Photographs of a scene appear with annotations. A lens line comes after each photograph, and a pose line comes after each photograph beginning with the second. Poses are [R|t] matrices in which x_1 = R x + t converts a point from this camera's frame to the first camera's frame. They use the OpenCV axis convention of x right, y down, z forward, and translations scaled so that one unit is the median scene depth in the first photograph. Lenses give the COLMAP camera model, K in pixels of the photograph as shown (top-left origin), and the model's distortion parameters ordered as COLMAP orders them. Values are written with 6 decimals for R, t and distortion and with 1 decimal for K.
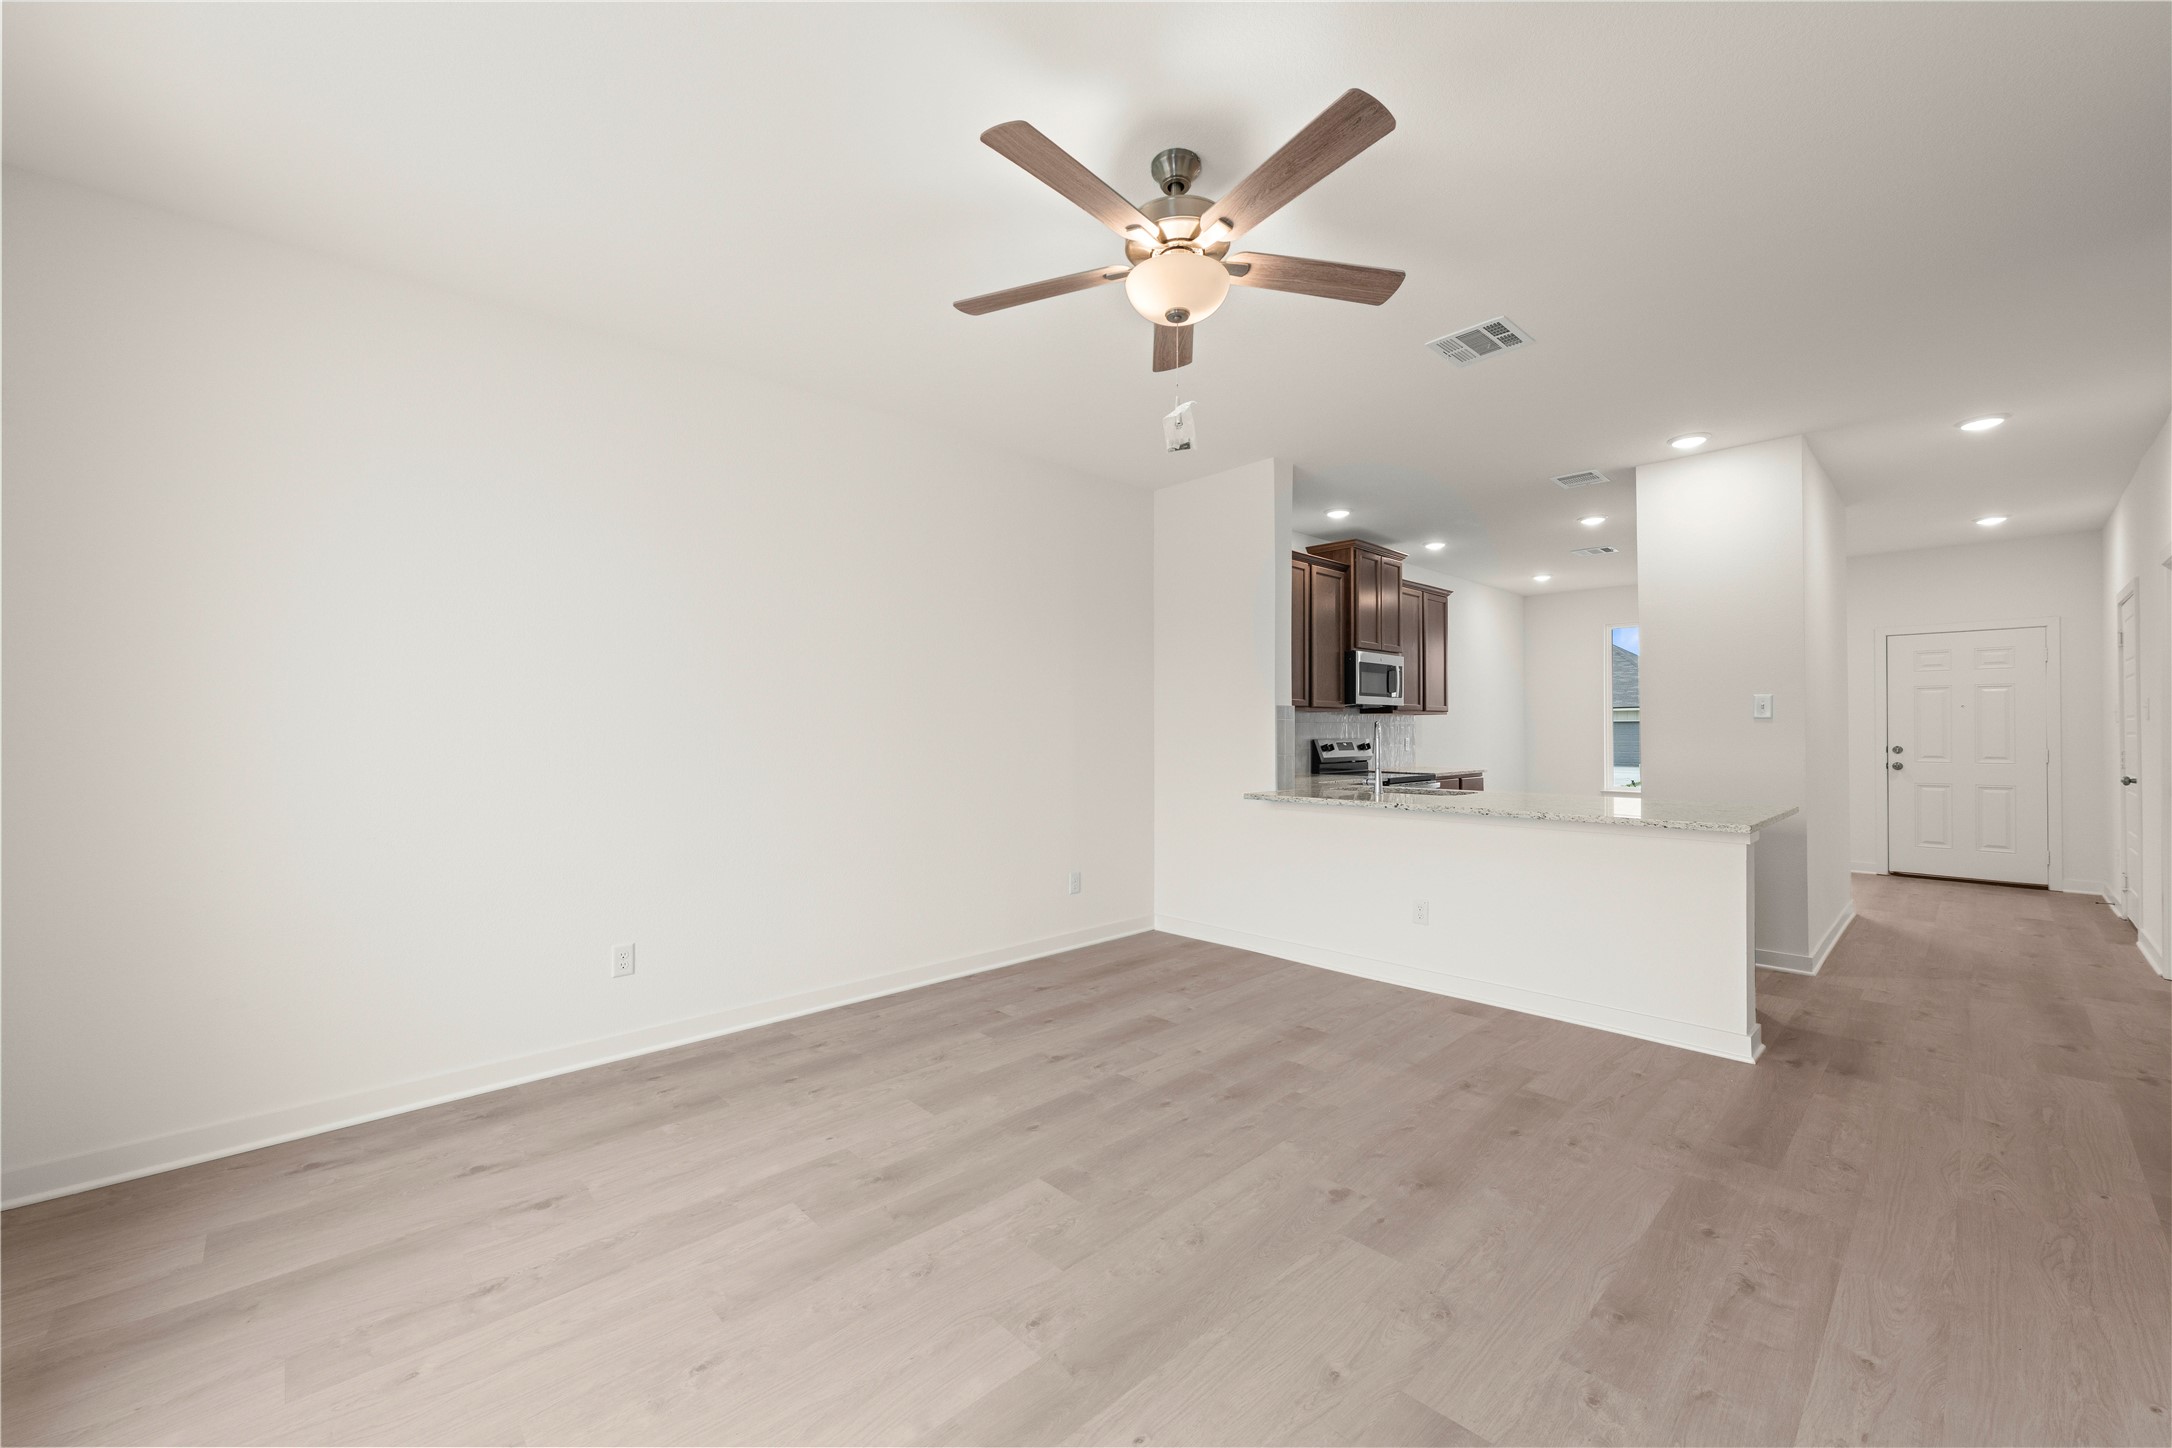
lens RADIAL K [[856.2, 0, 1090.3], [0, 856.2, 732.2], [0, 0, 1]] dist [-0.001322, 0.000209]
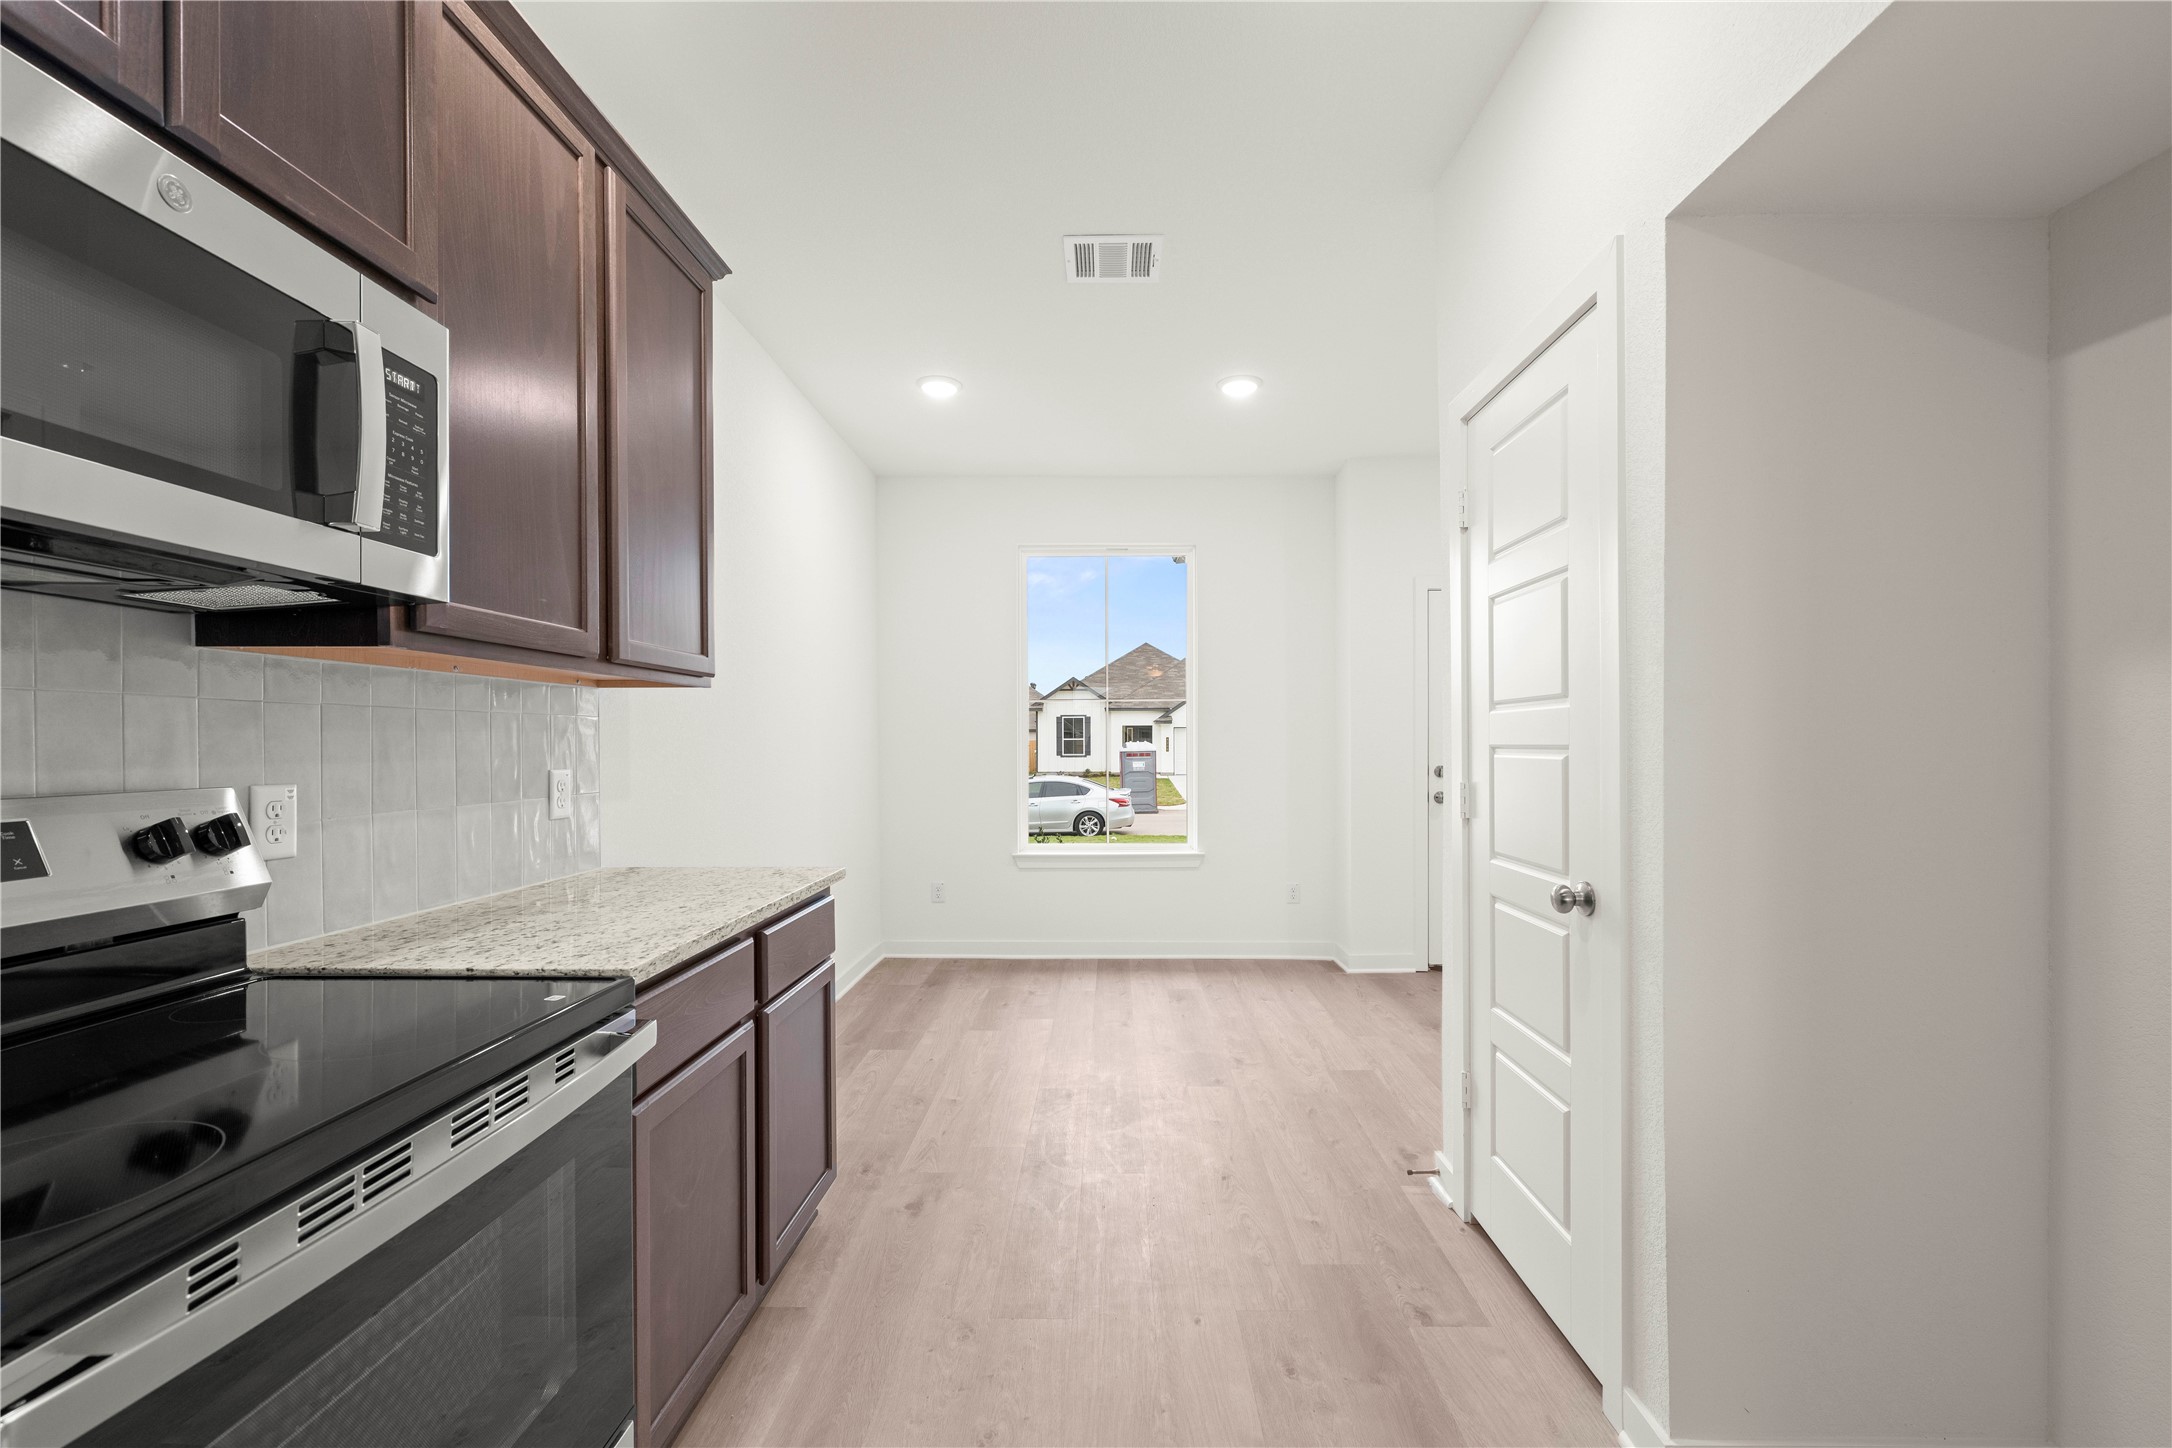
lens RADIAL K [[856.2, 0, 1100.3], [0, 856.2, 745.6], [0, 0, 1]] dist [-0.001322, 0.000209]
pose [[0.698280, -0.001610, 0.715823, 0.316695], [-0.002052, 0.999989, 0.004251, -0.001028], [-0.715822, -0.004438, 0.698269, 0.738077]]
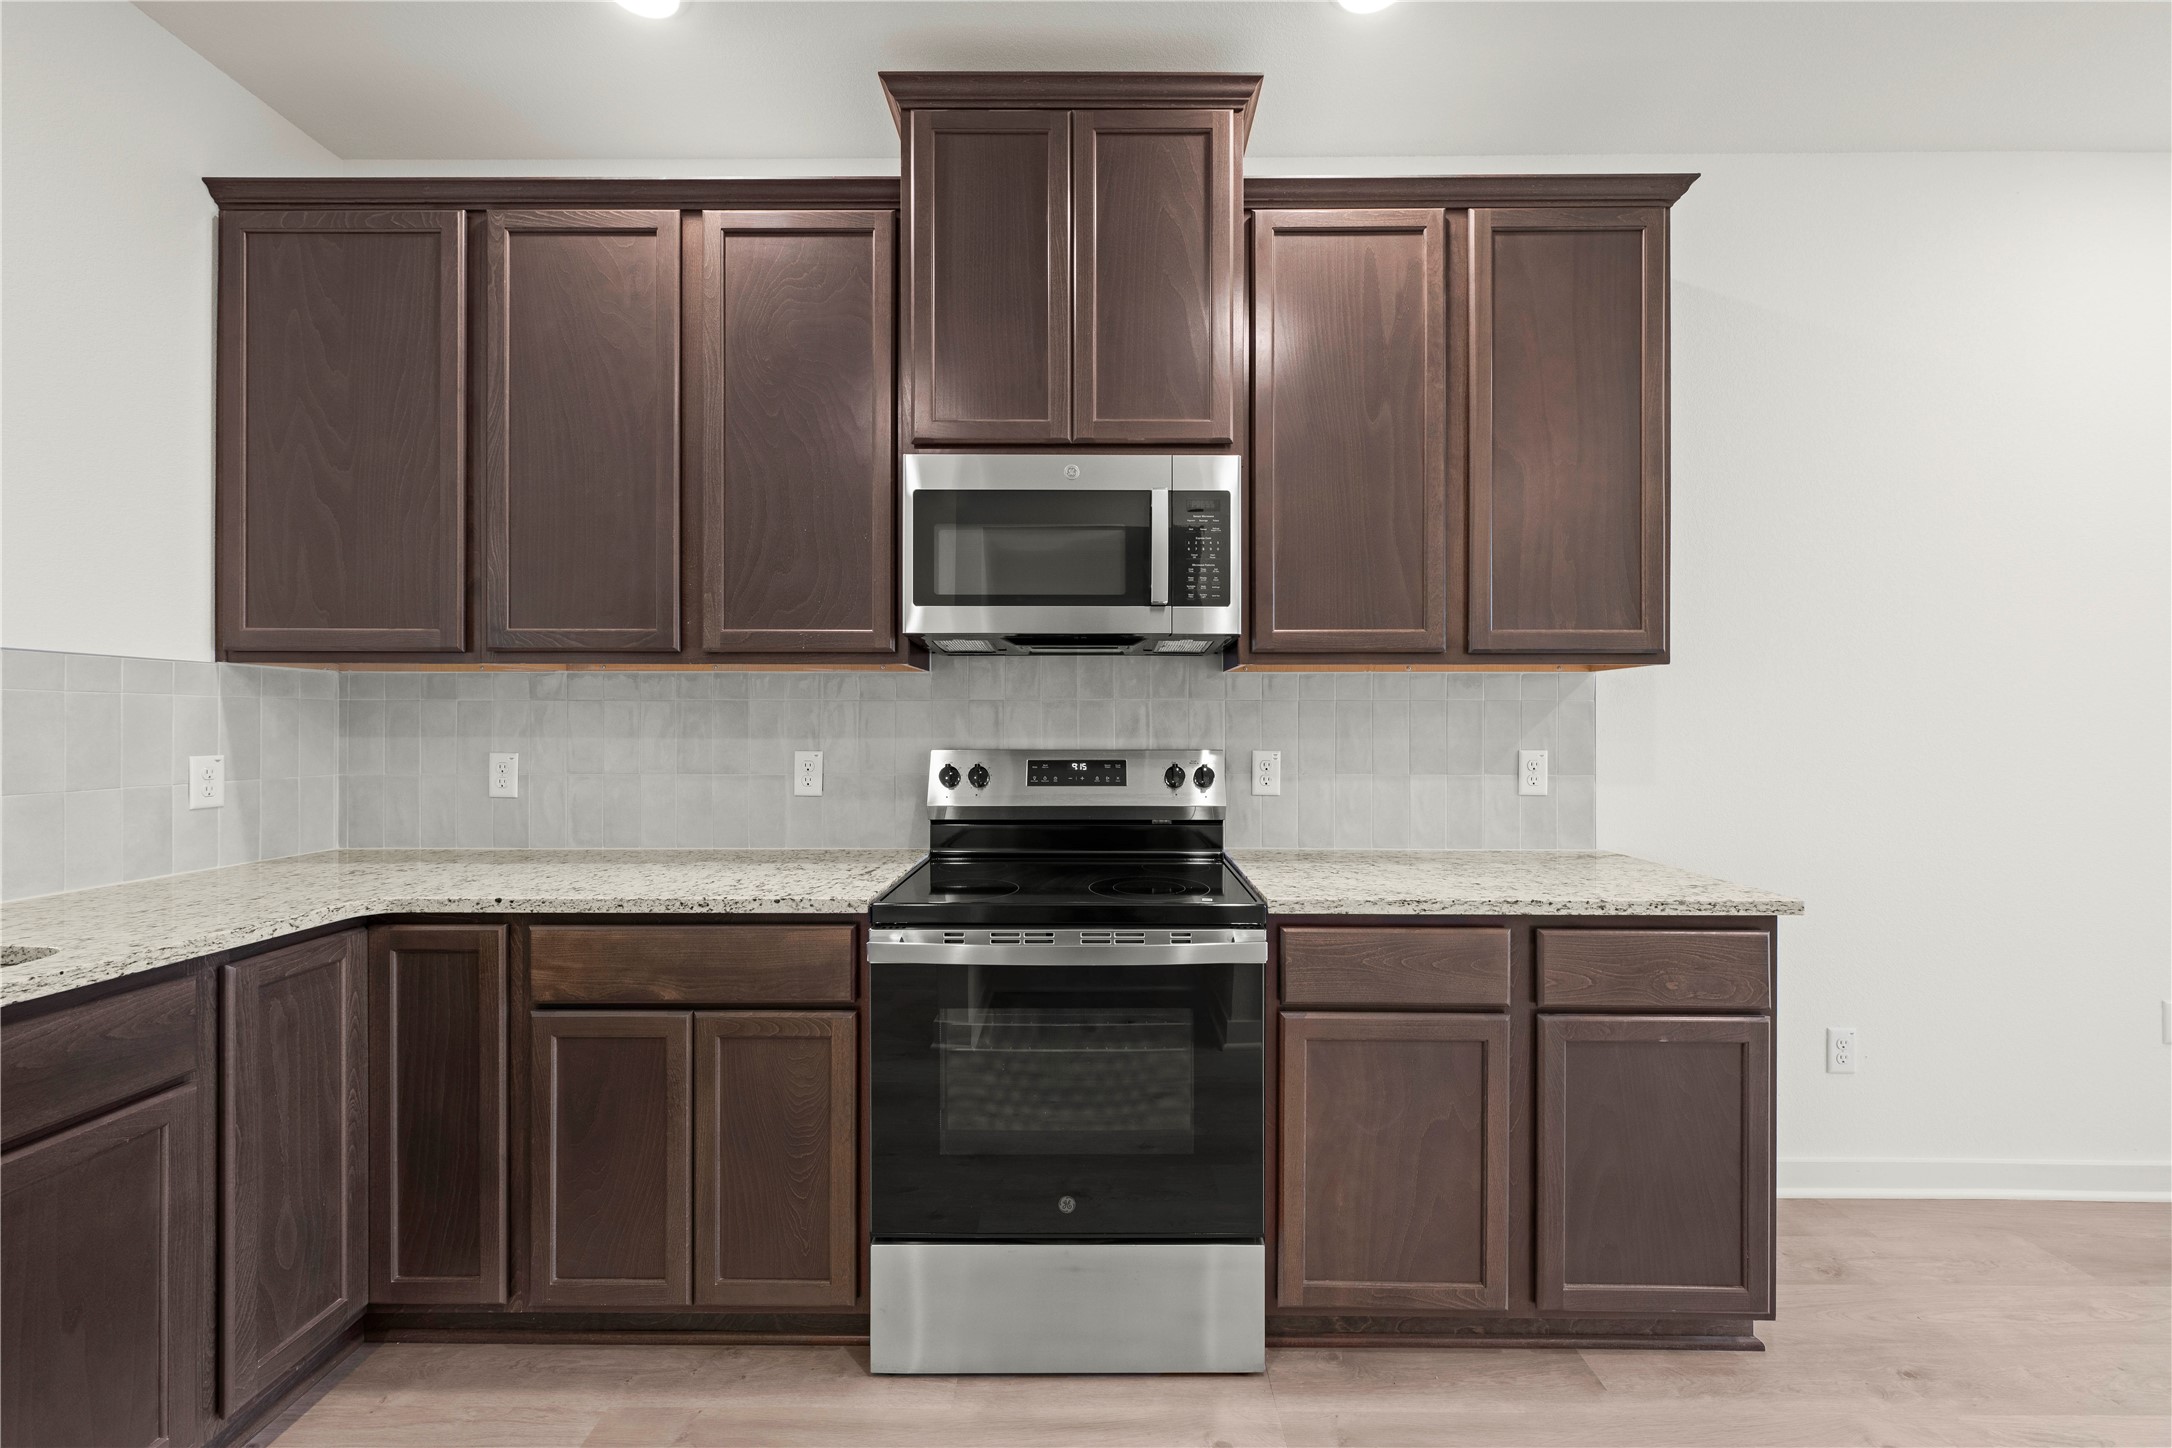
lens RADIAL K [[856.2, 0, 1100.1], [0, 856.2, 722.0], [0, 0, 1]] dist [-0.001322, 0.000209]
pose [[0.724081, 0.003569, -0.689706, 0.518945], [-0.002183, 0.999993, 0.002883, -0.002489], [0.689711, -0.000582, 0.724084, 0.731359]]
